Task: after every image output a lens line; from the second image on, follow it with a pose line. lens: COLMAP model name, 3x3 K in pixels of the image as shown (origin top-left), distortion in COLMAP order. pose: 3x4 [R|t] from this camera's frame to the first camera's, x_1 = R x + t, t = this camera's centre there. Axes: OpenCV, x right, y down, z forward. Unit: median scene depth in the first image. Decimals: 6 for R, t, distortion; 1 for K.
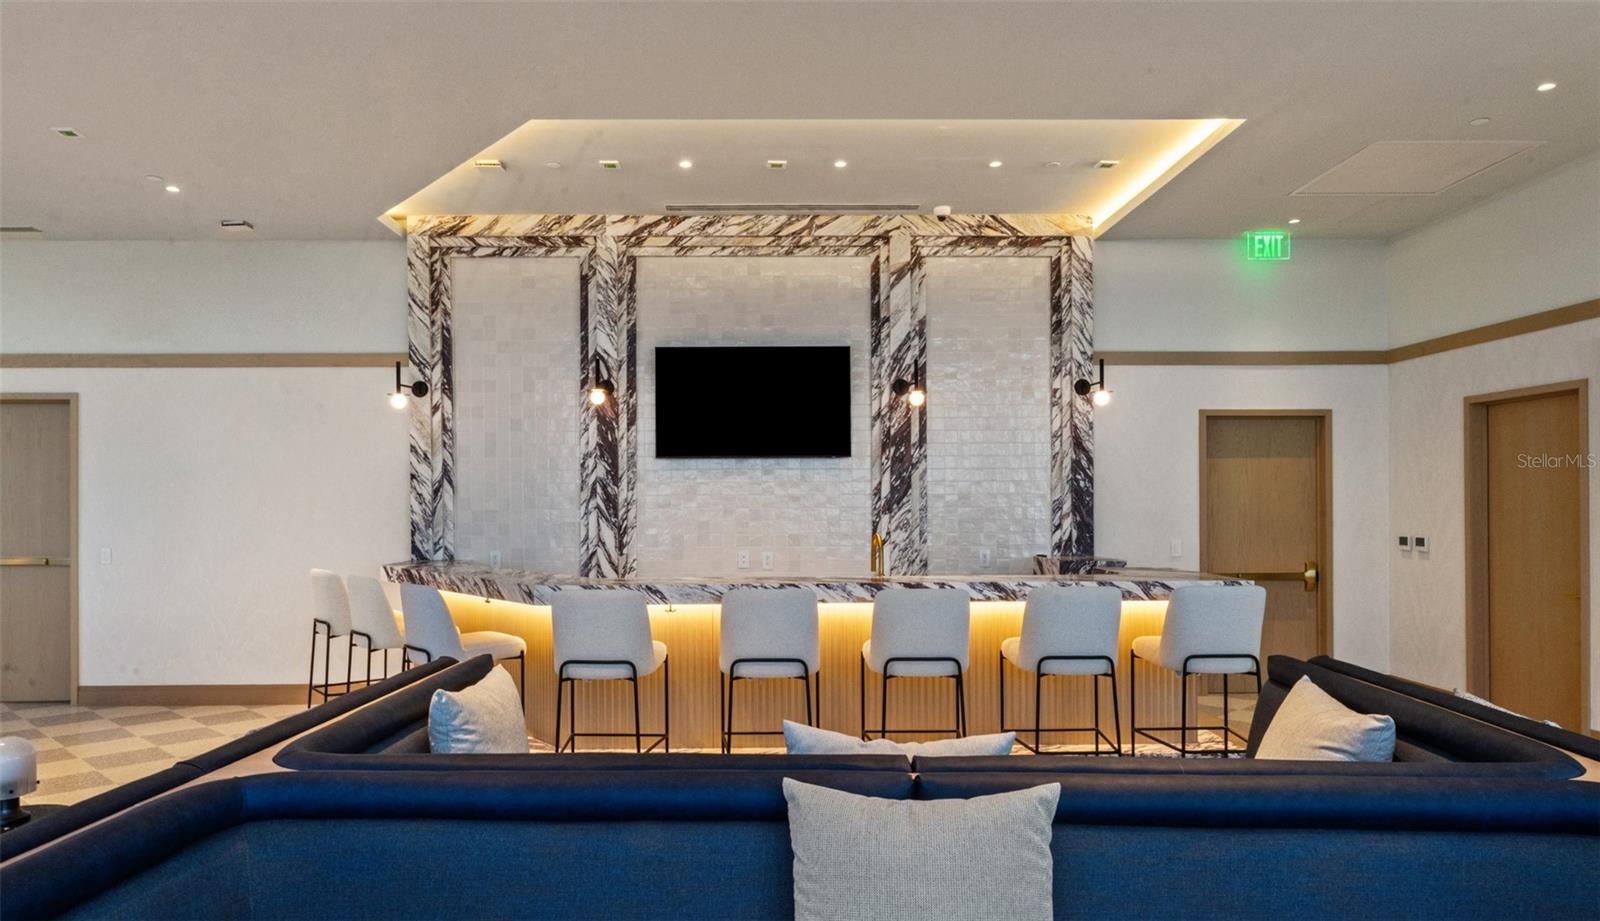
lens RADIAL K [[1007.4, 0, 789.6], [0, 1007.4, 500.8], [0, 0, 1]] dist [-0.003590, -0.005091]
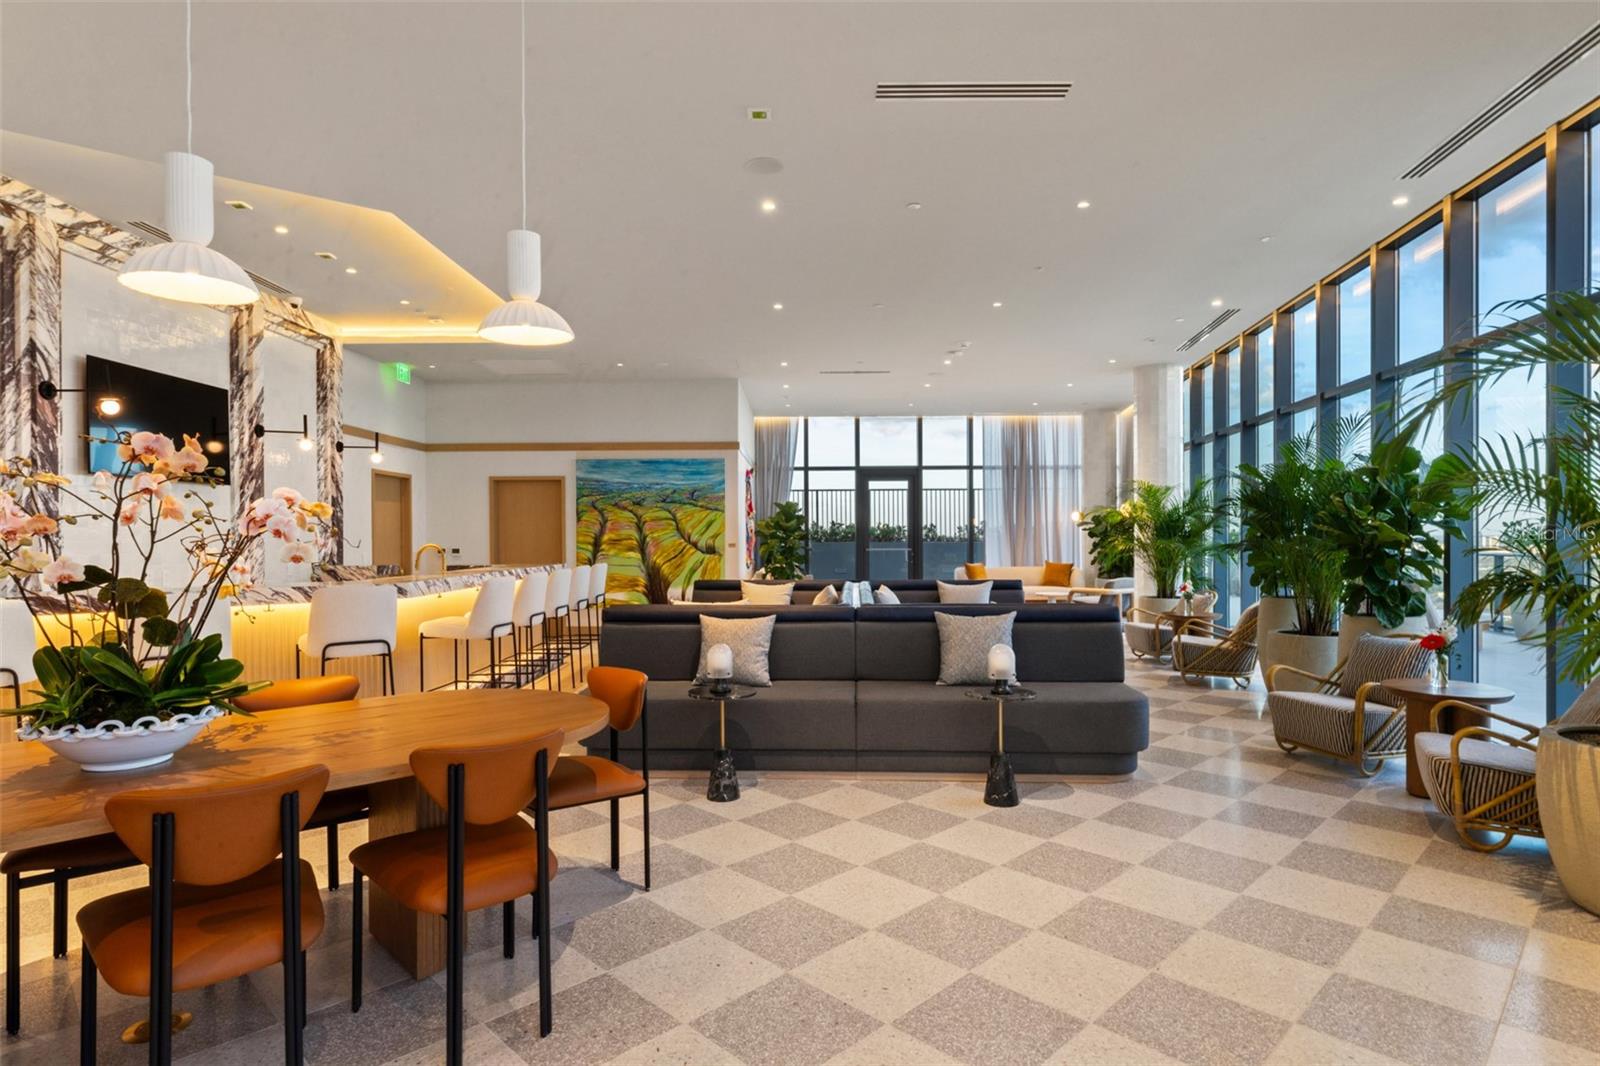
lens RADIAL K [[825.3, 0, 783.1], [0, 825.3, 542.3], [0, 0, 1]] dist [-0.000914, -0.001121]
pose [[0.050239, -0.003941, 0.998729, -0.864529], [0.000713, 0.999992, 0.003910, 0.019274], [-0.998737, 0.000515, 0.050241, 0.313497]]
